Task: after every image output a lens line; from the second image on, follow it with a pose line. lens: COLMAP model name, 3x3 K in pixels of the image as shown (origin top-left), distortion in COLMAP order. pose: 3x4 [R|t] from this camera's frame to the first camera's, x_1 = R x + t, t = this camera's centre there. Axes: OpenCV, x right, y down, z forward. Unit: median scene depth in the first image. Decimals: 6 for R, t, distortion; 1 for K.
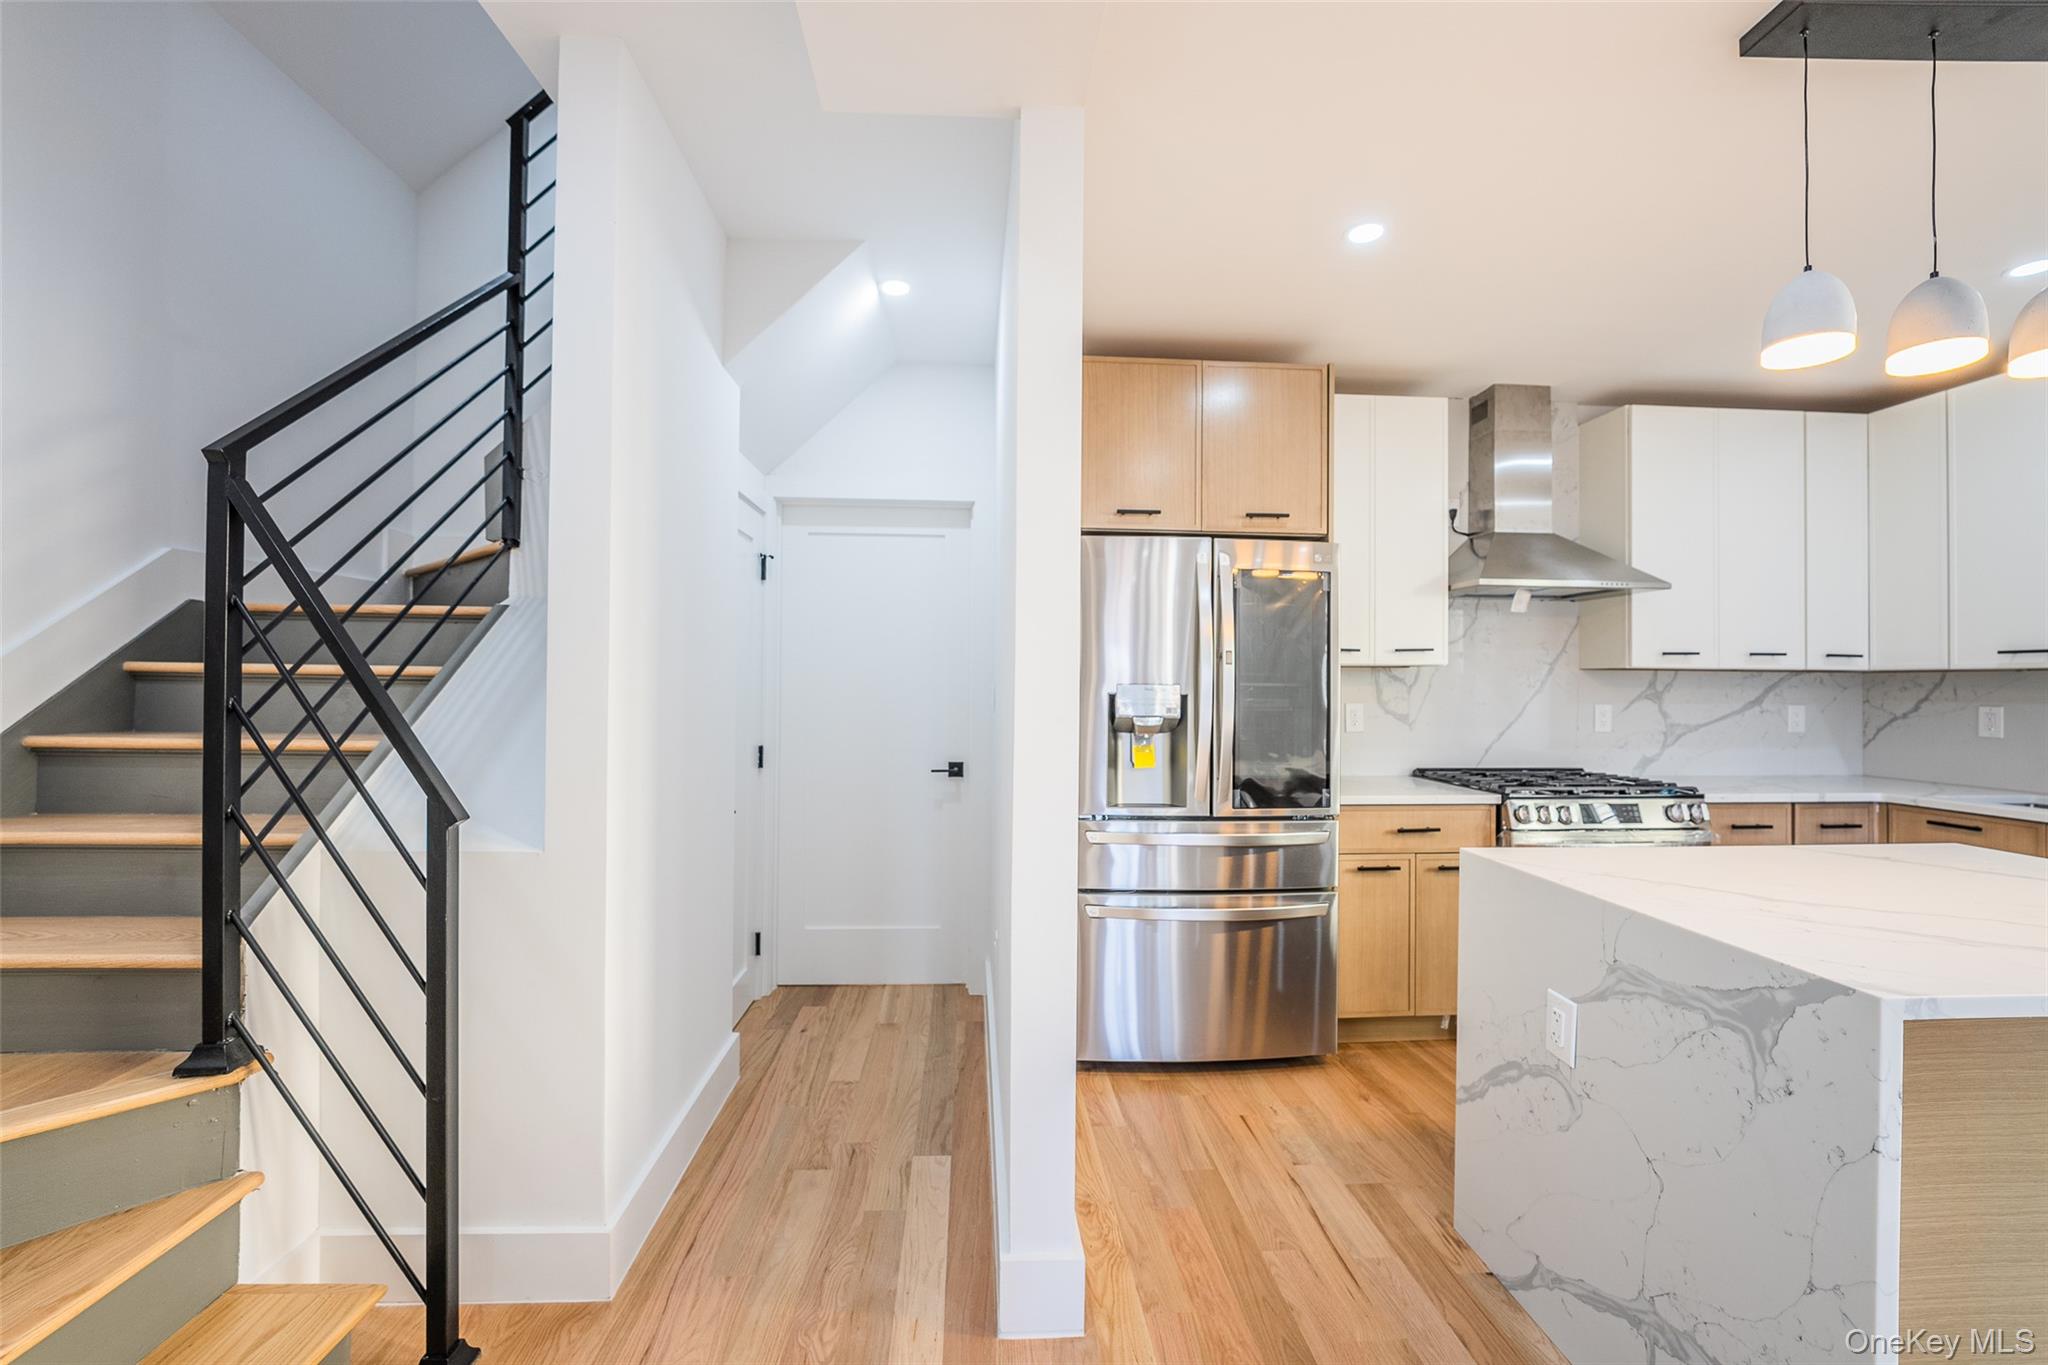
lens RADIAL K [[840.7, 0, 1026.9], [0, 840.7, 677.6], [0, 0, 1]] dist [-0.012717, 0.000582]
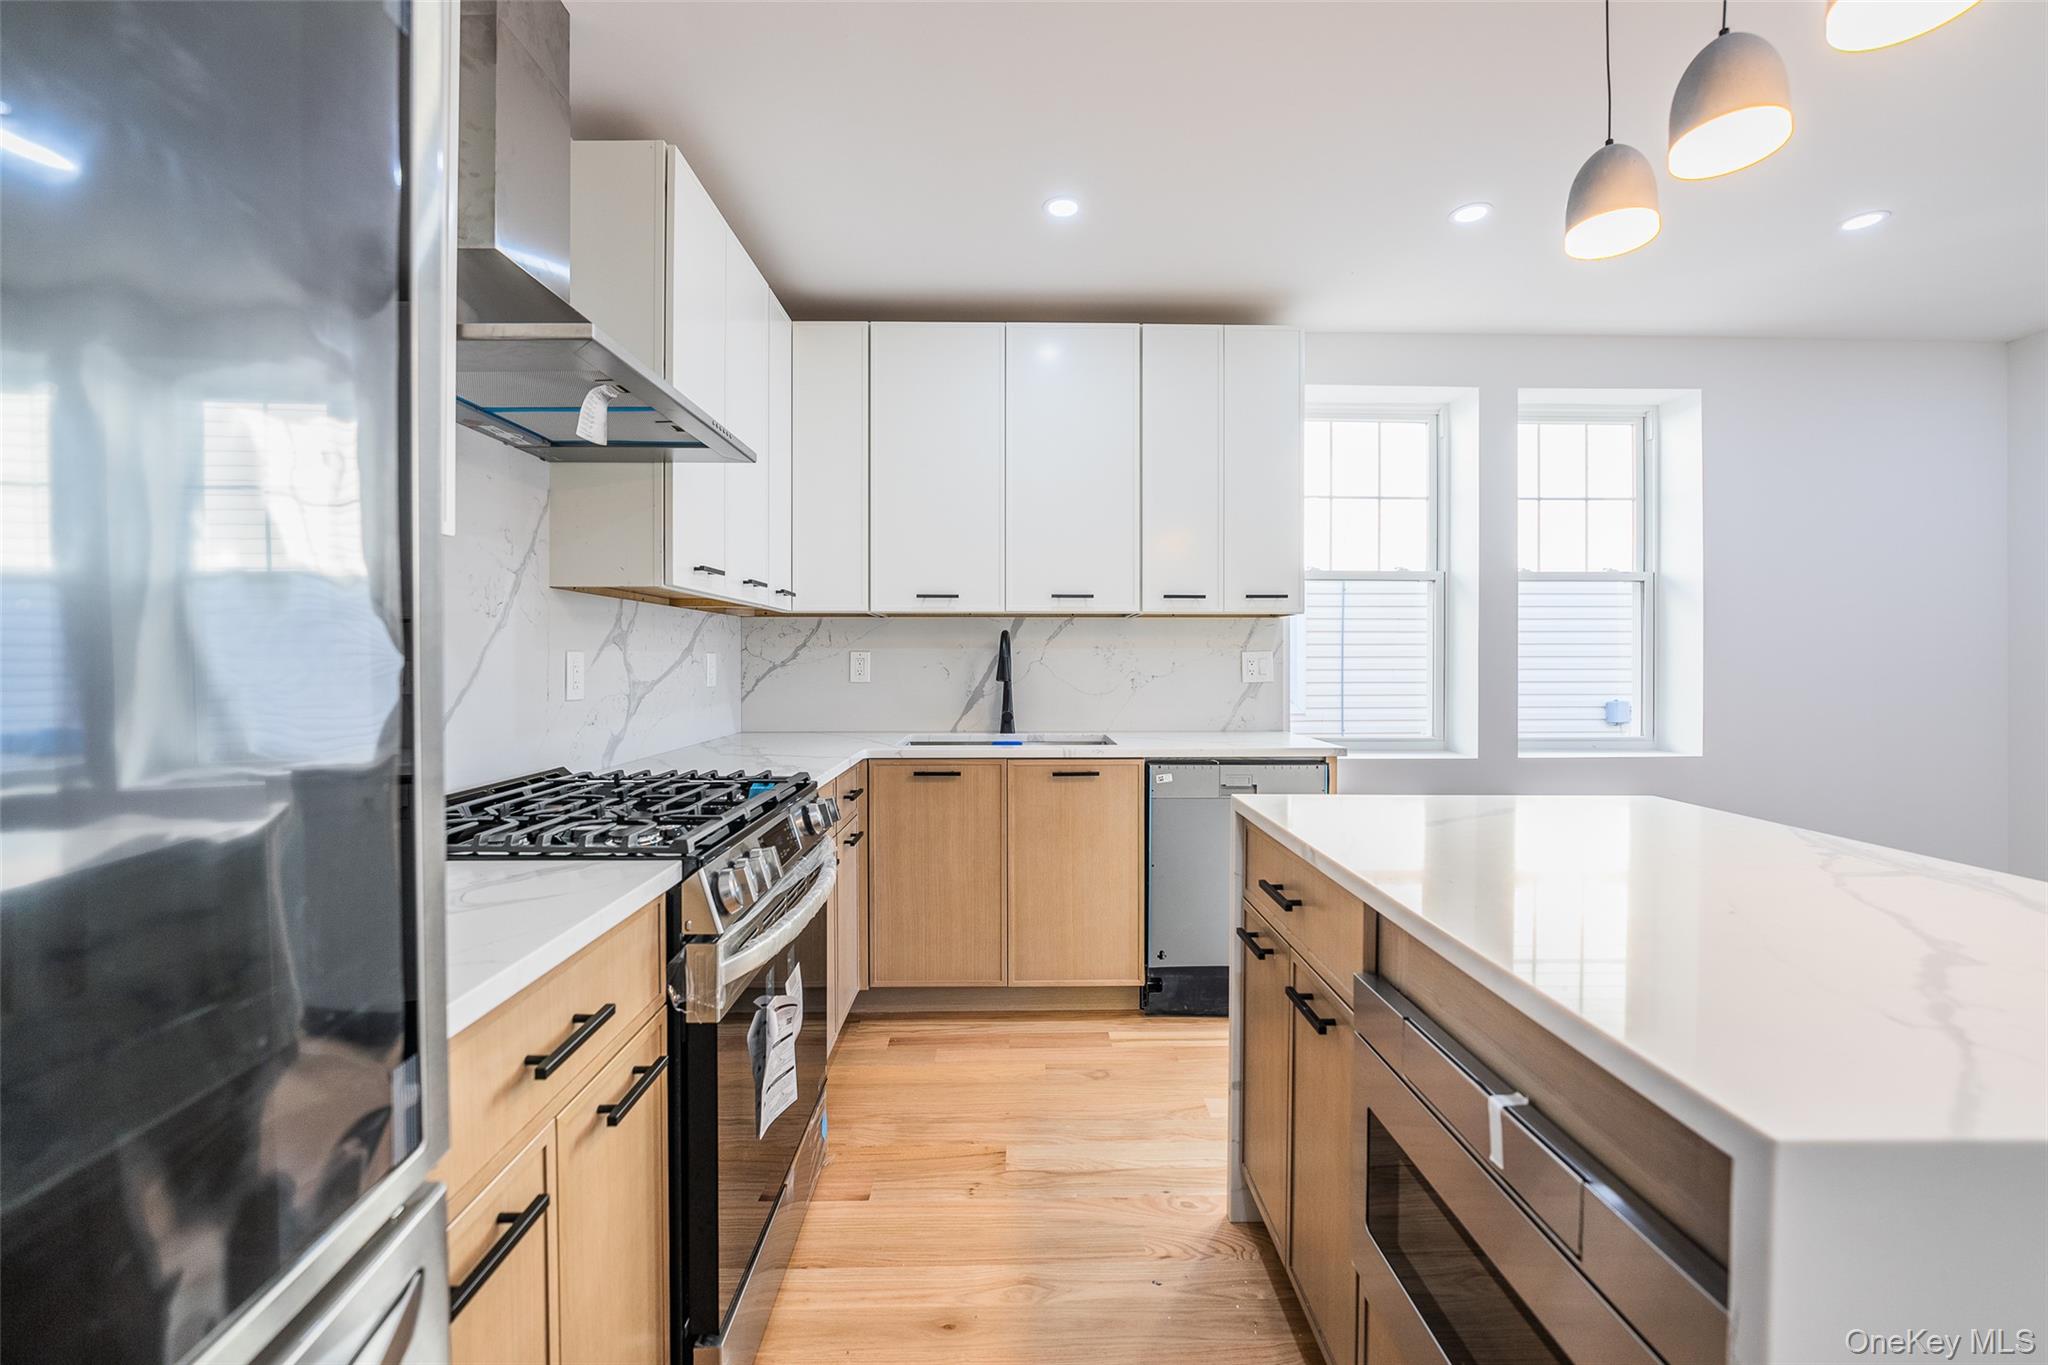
lens RADIAL K [[829.5, 0, 1026.7], [0, 829.5, 664.4], [0, 0, 1]] dist [-0.011872, 0.000058]
pose [[0.050977, -0.013724, 0.998606, 0.167587], [-0.007128, 0.999875, 0.014106, 0.038228], [-0.998674, -0.007837, 0.050873, 0.817510]]
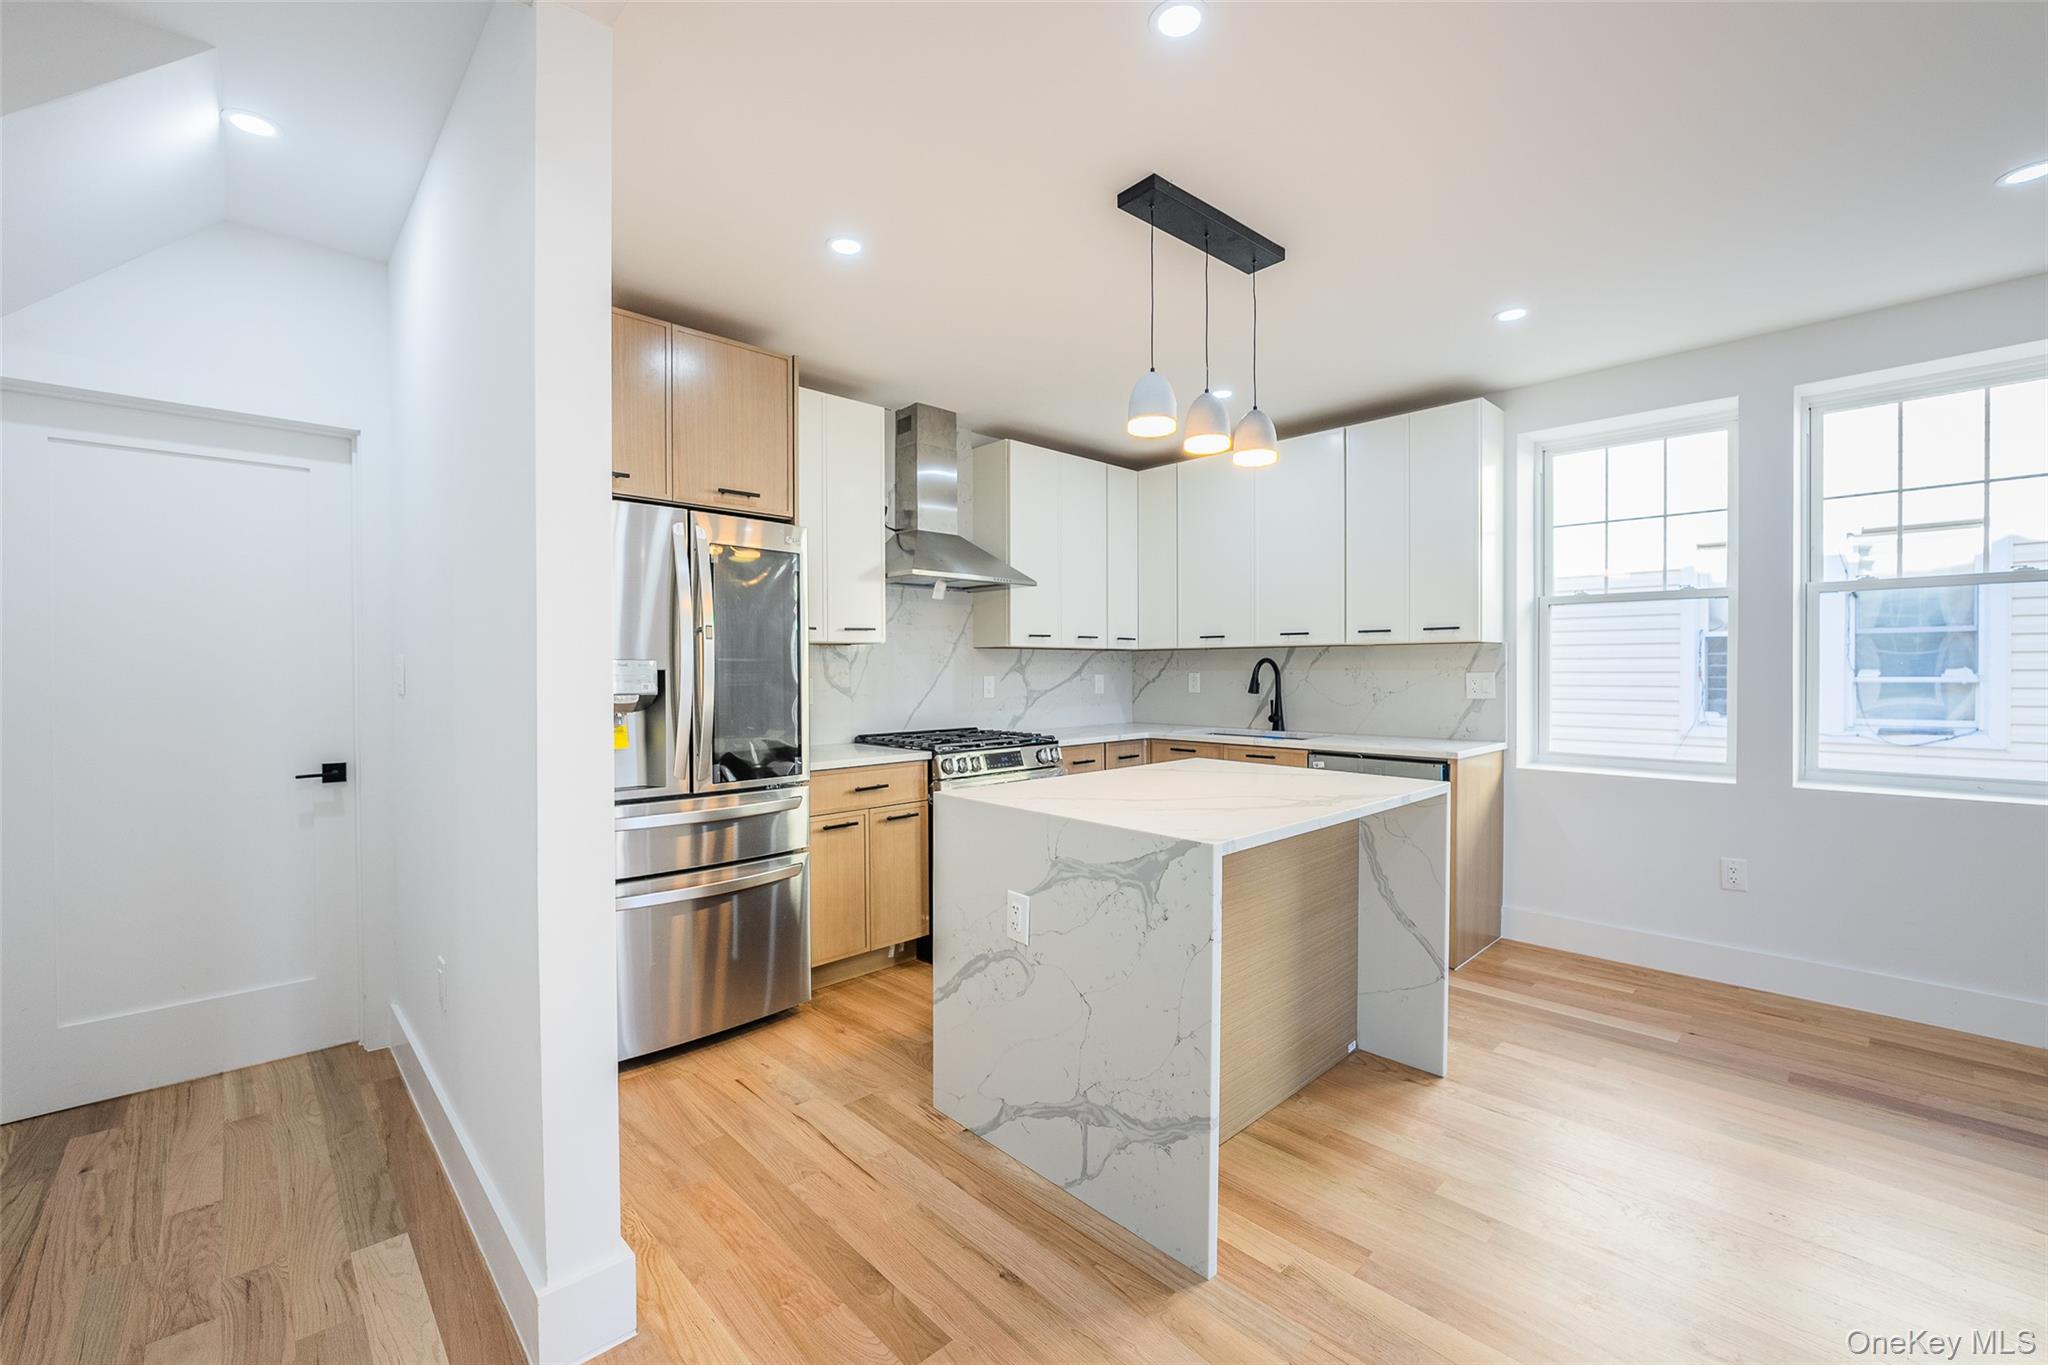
lens RADIAL K [[848.0, 0, 1015.1], [0, 848.0, 681.0], [0, 0, 1]] dist [-0.008383, 0.000684]
pose [[0.770422, -0.020680, 0.637198, -0.112382], [0.005796, 0.999660, 0.025435, 0.009519], [-0.637507, -0.015903, 0.770280, -0.005642]]
